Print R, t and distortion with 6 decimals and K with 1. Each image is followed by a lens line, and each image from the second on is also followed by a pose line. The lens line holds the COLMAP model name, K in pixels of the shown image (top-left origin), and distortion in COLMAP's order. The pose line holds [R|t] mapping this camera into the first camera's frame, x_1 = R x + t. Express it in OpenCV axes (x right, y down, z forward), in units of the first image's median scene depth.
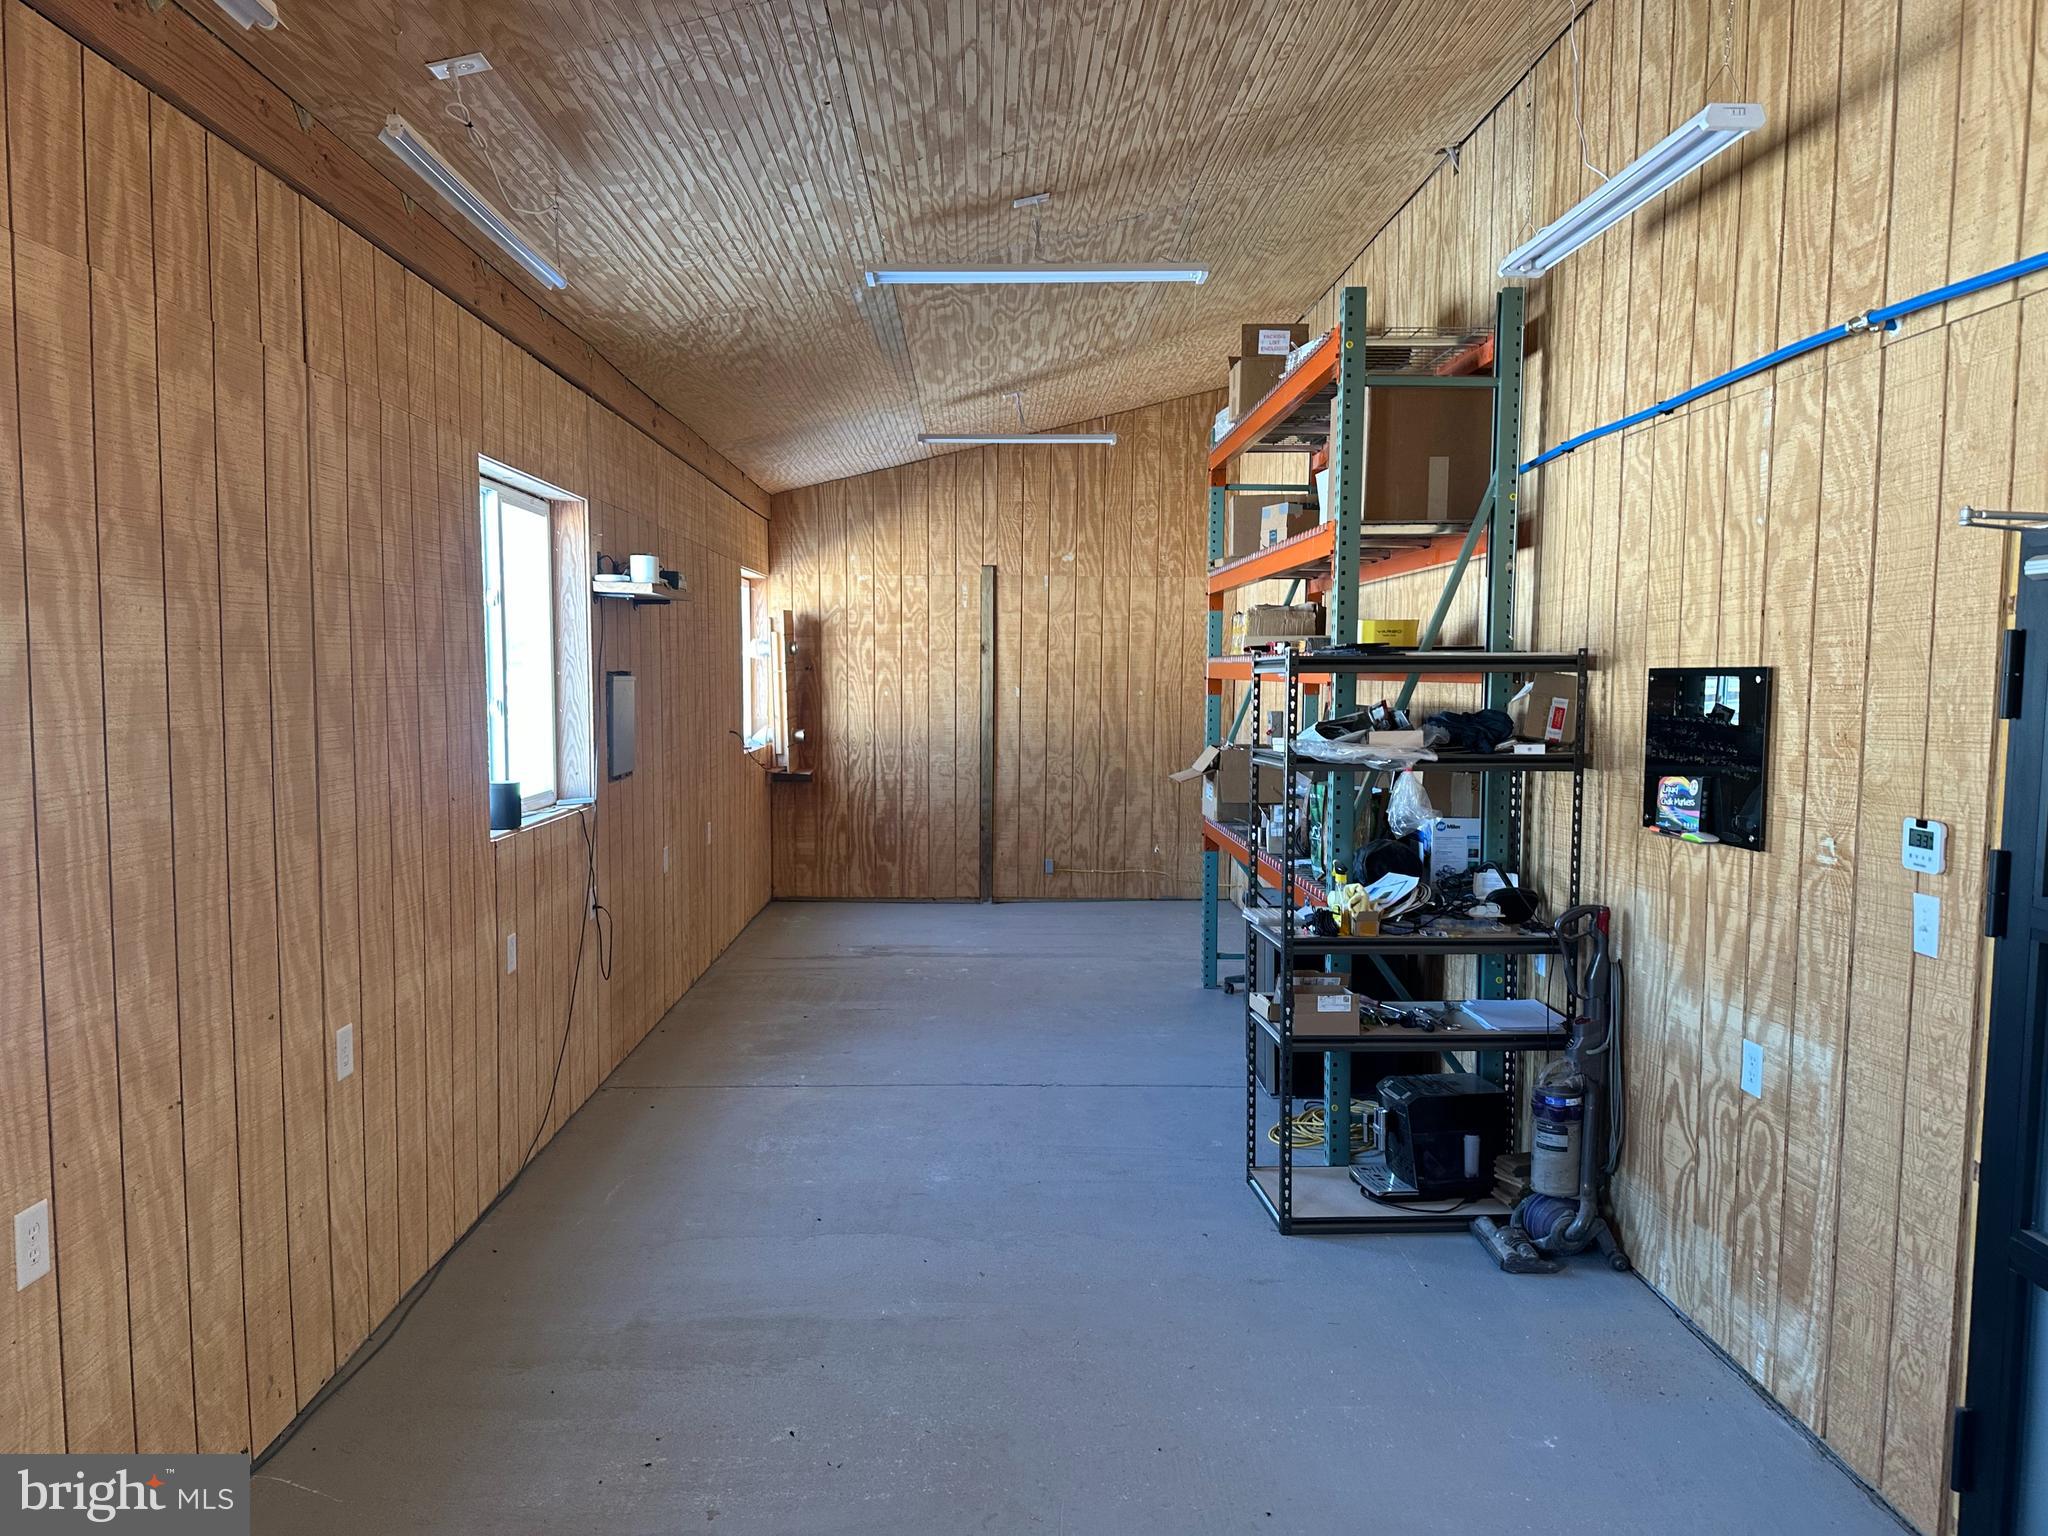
lens RADIAL K [[1428.3, 0, 1025.4], [0, 1428.3, 768.5], [0, 0, 1]] dist [0.064454, -0.007391]
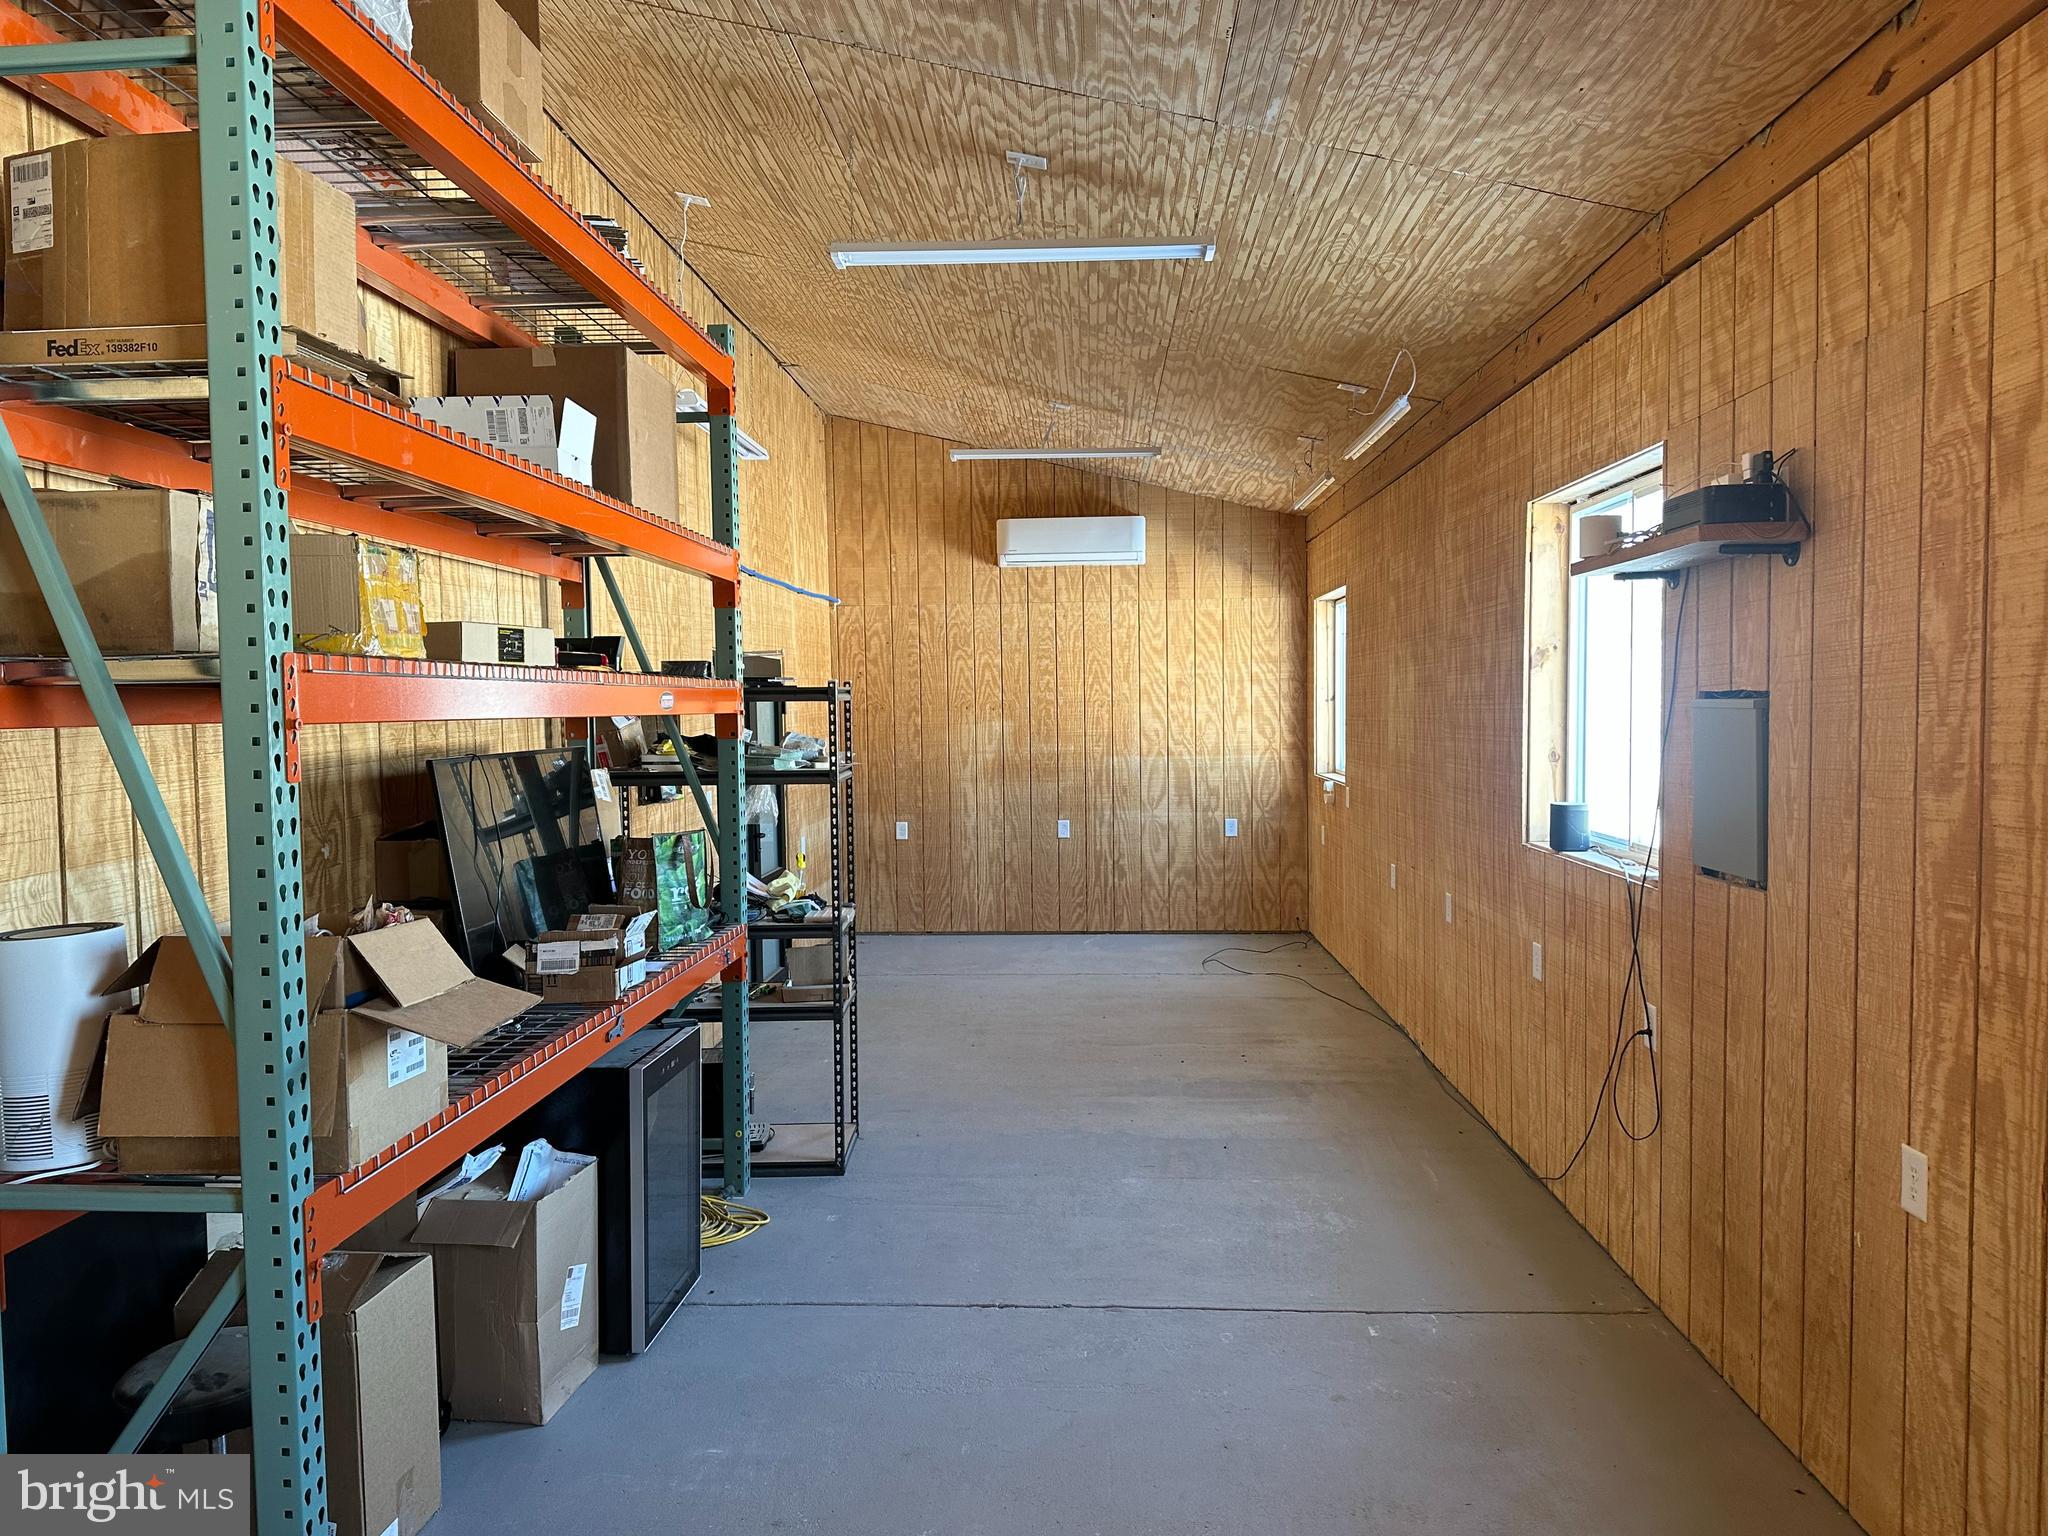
lens RADIAL K [[1428.3, 0, 1020.8], [0, 1428.3, 780.2], [0, 0, 1]] dist [0.064454, -0.007391]
pose [[-0.996597, 0.001942, 0.082407, -0.064496], [0.012120, 0.992310, 0.123185, -0.129988], [-0.081534, 0.123765, -0.988956, 1.948714]]
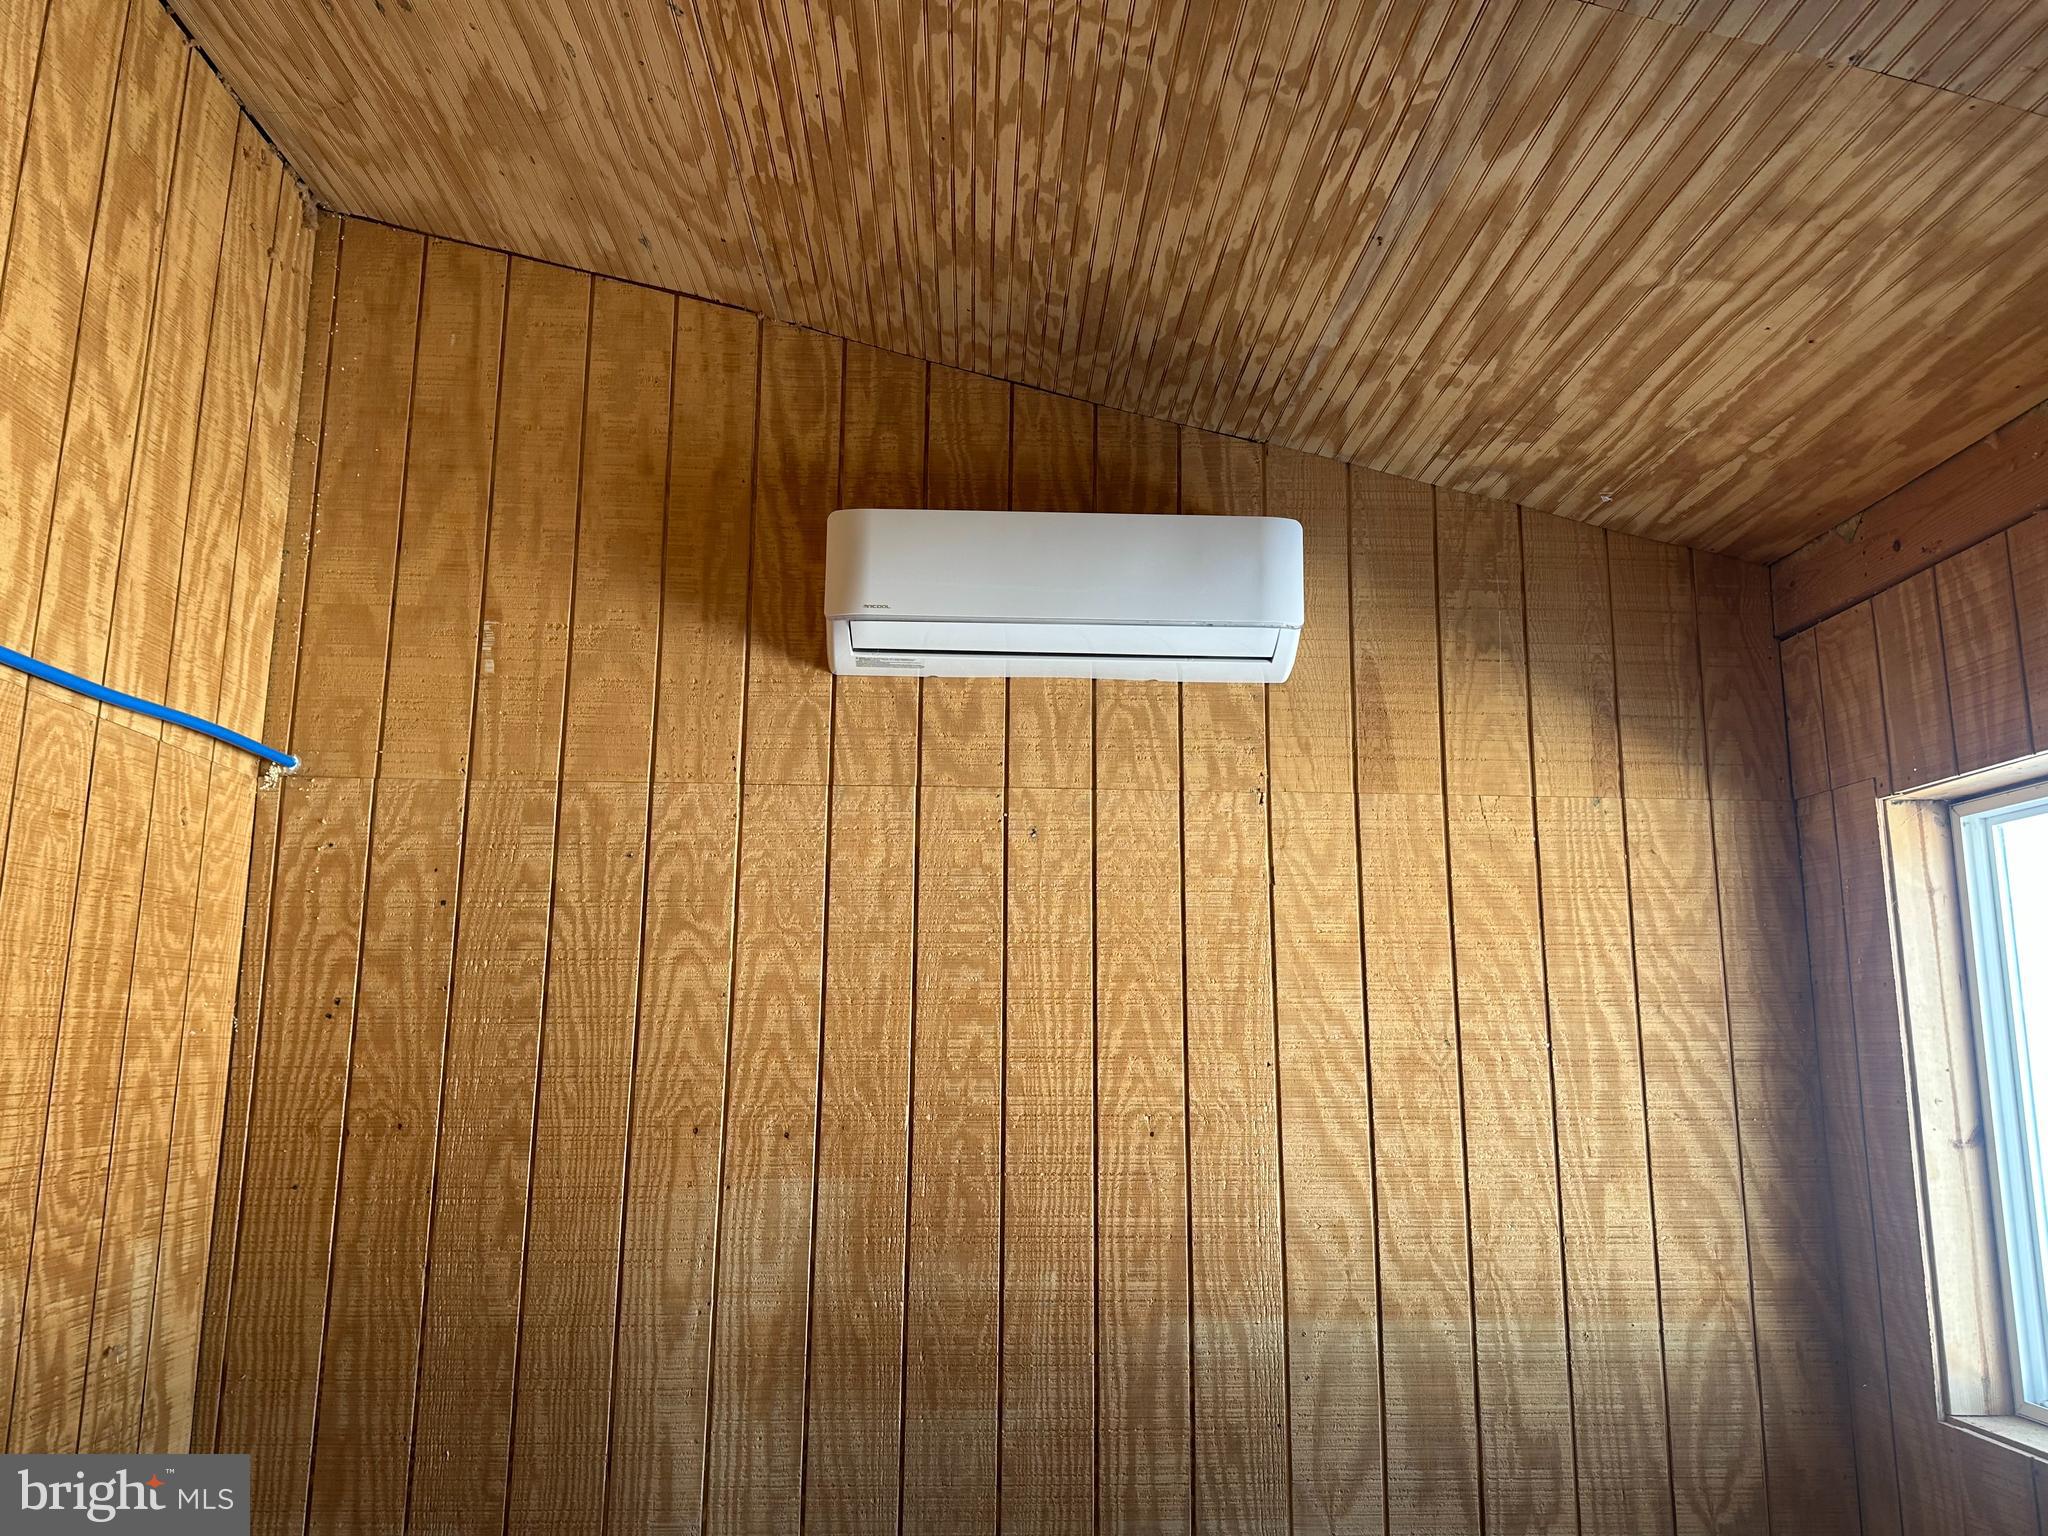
lens RADIAL K [[1428.3, 0, 1019.5], [0, 1428.3, 782.0], [0, 0, 1]] dist [0.064454, -0.007391]
pose [[-0.999763, -0.020576, -0.007086, -0.011123], [-0.019802, 0.995188, -0.095962, -0.103297], [0.009026, -0.095798, -0.995360, 1.303283]]
